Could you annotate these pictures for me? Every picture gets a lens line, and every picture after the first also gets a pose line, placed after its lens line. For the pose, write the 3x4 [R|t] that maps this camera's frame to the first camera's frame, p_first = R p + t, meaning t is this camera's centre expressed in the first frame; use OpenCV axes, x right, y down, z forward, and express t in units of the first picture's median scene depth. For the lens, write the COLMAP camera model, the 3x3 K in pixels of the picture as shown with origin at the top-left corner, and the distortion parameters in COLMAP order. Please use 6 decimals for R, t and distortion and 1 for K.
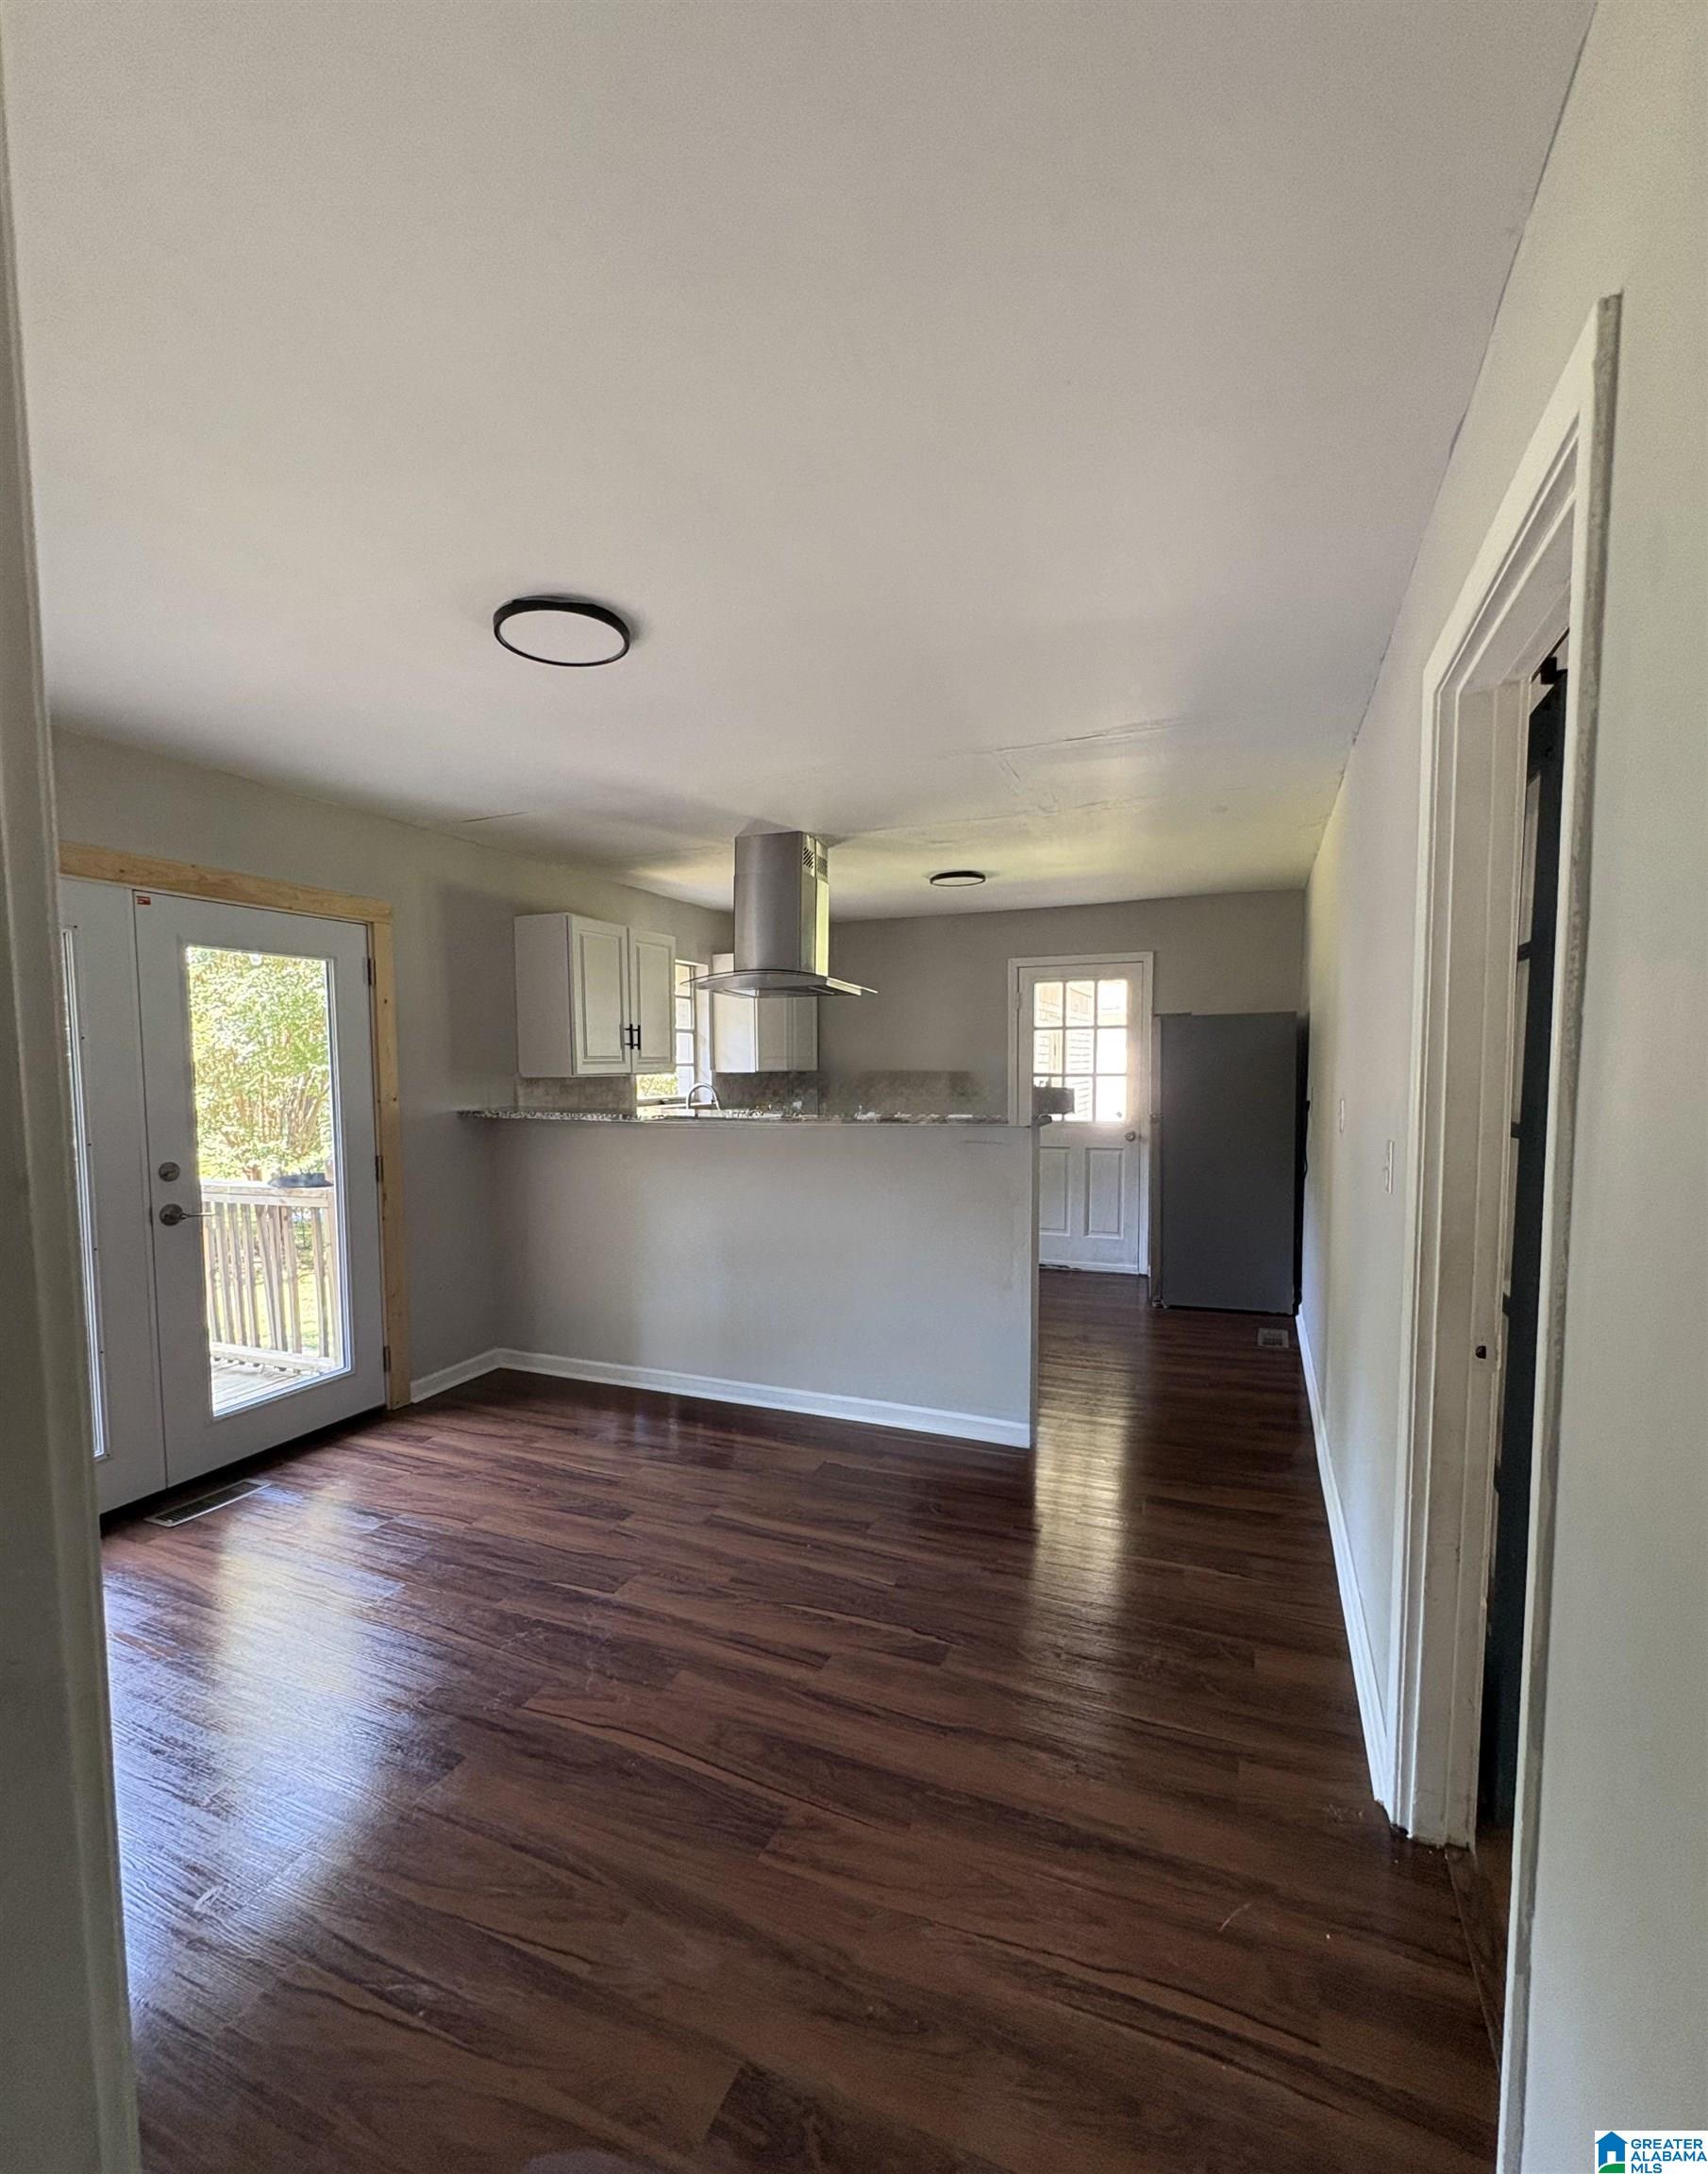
lens RADIAL K [[971.1, 0, 859.3], [0, 971.1, 1130.3], [0, 0, 1]] dist [-0.001459, -0.000129]
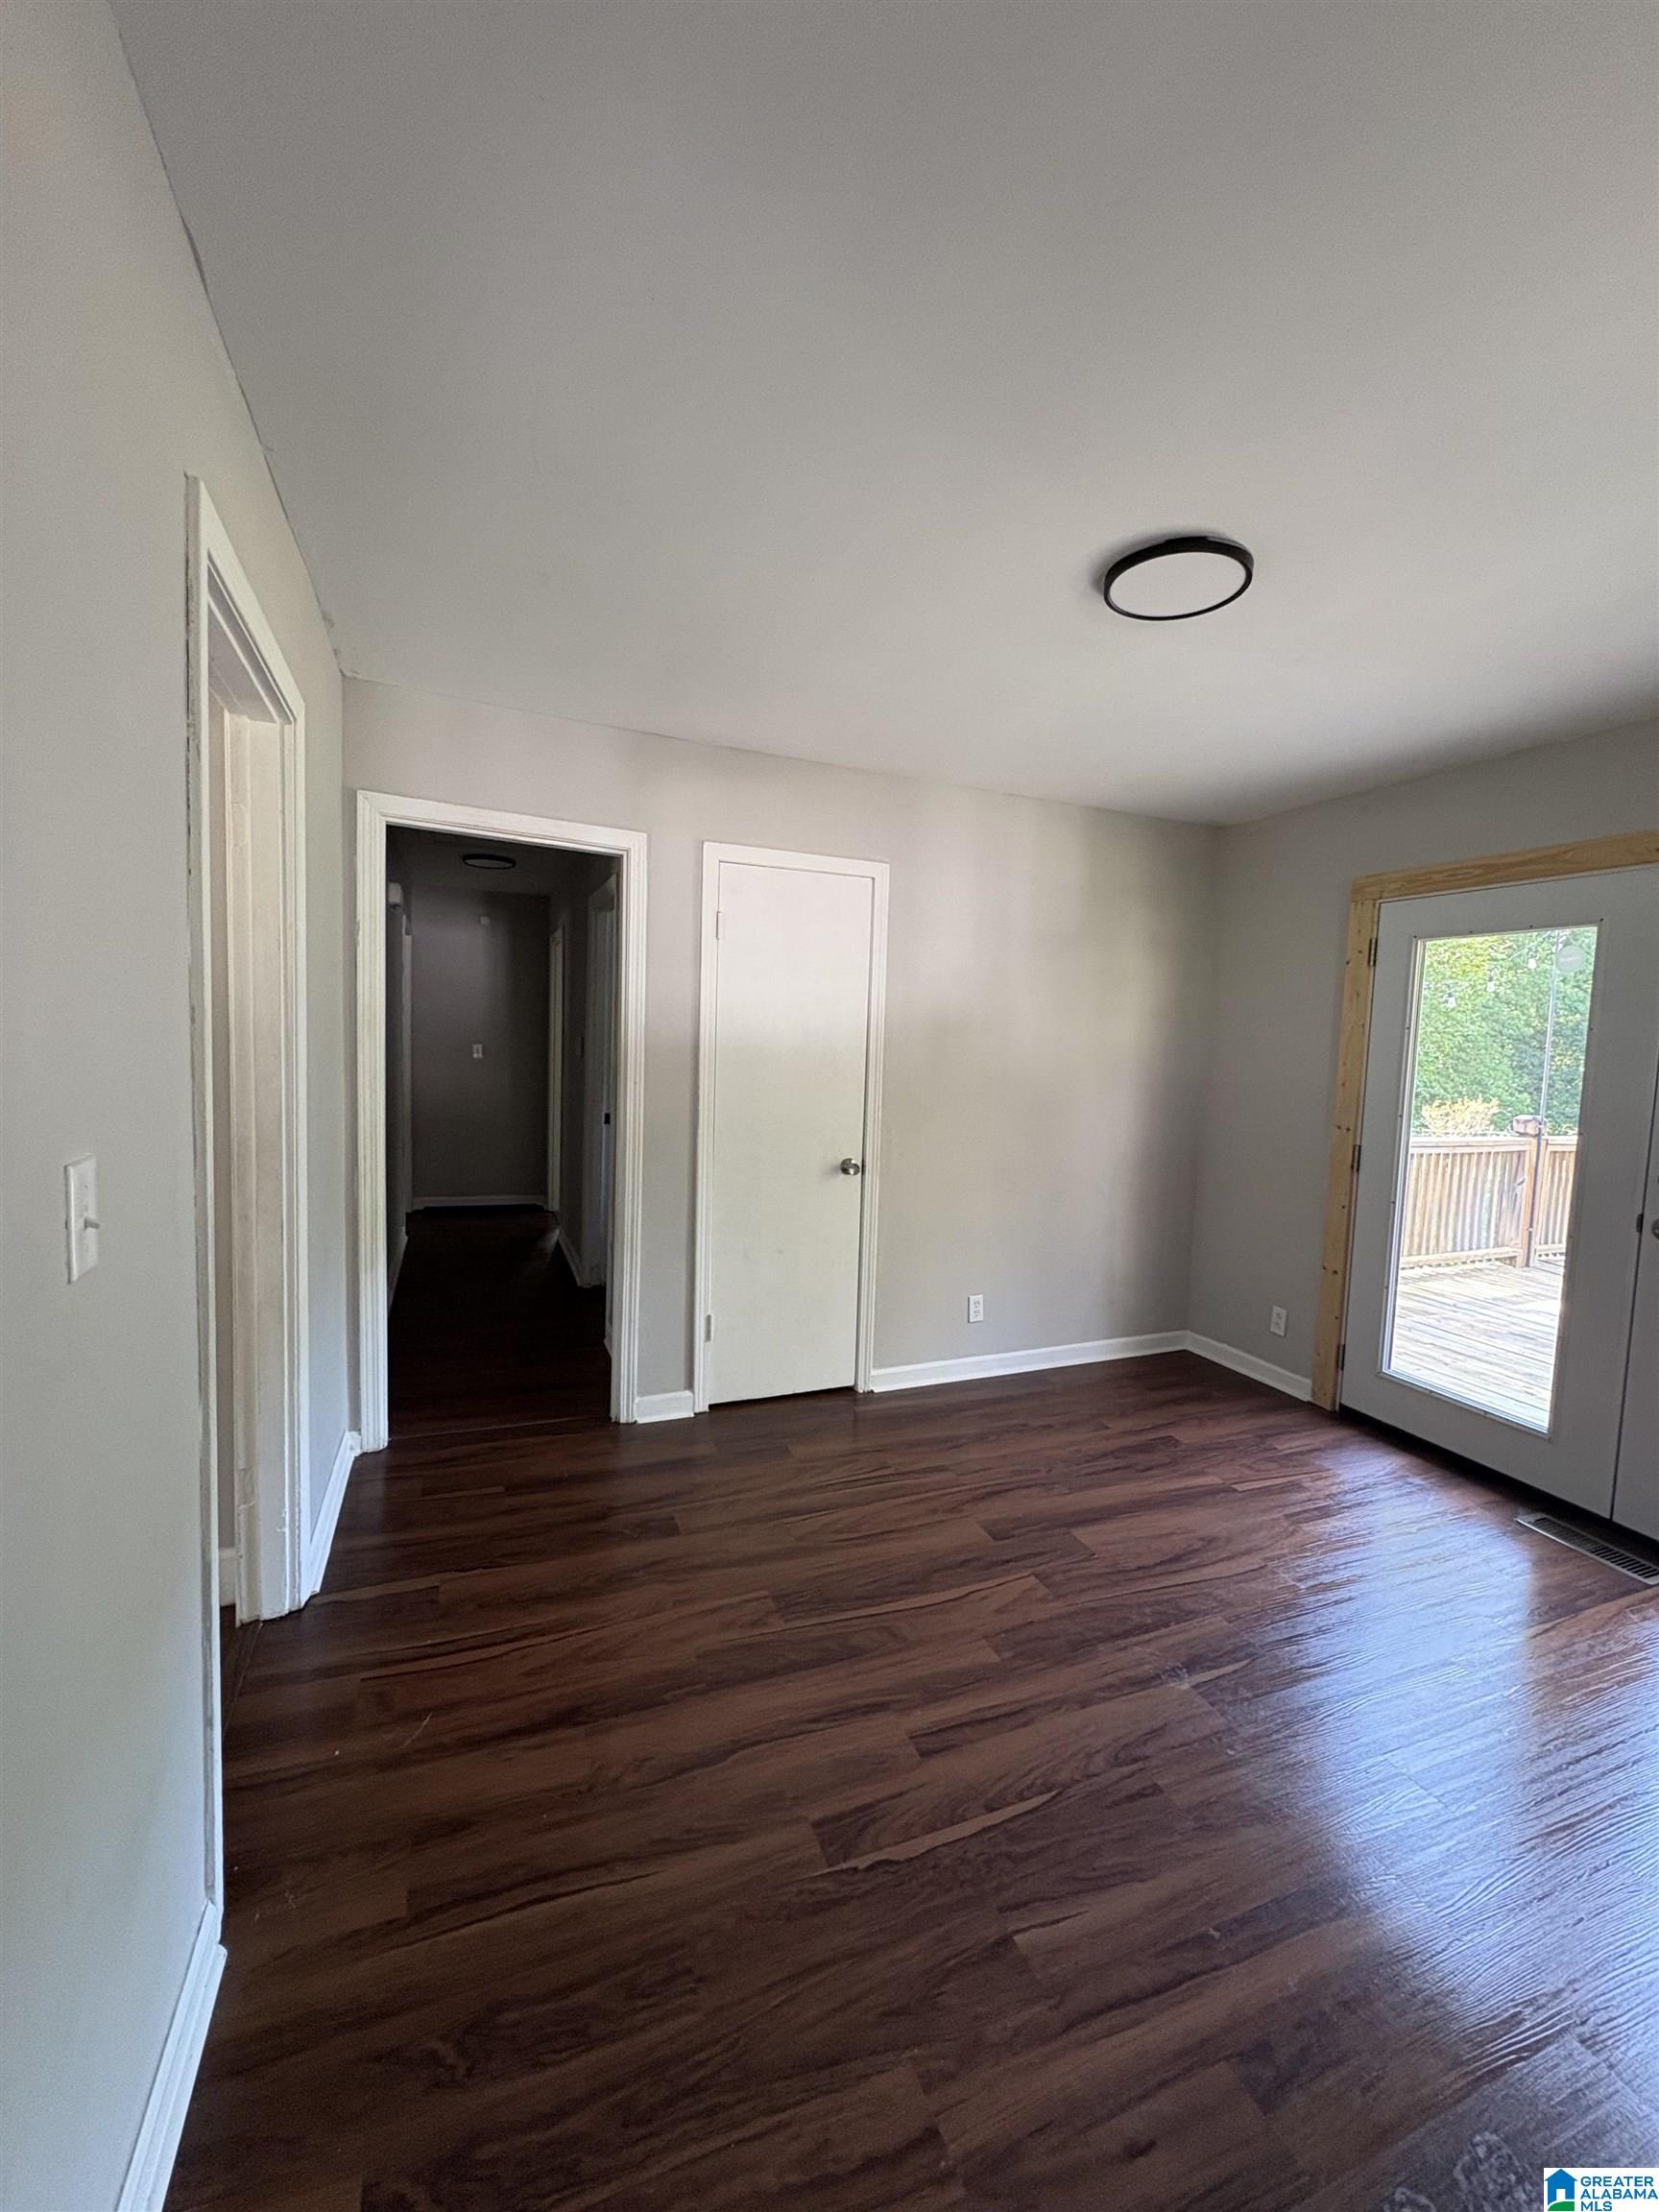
lens RADIAL K [[902.5, 0, 829.5], [0, 902.5, 1106.0], [0, 0, 1]] dist [0.001147, 0.000107]
pose [[-0.714997, 0.035410, -0.698230, 0.532266], [-0.084034, 0.987123, 0.136114, -0.096122], [0.694059, 0.155996, -0.702814, 1.382358]]
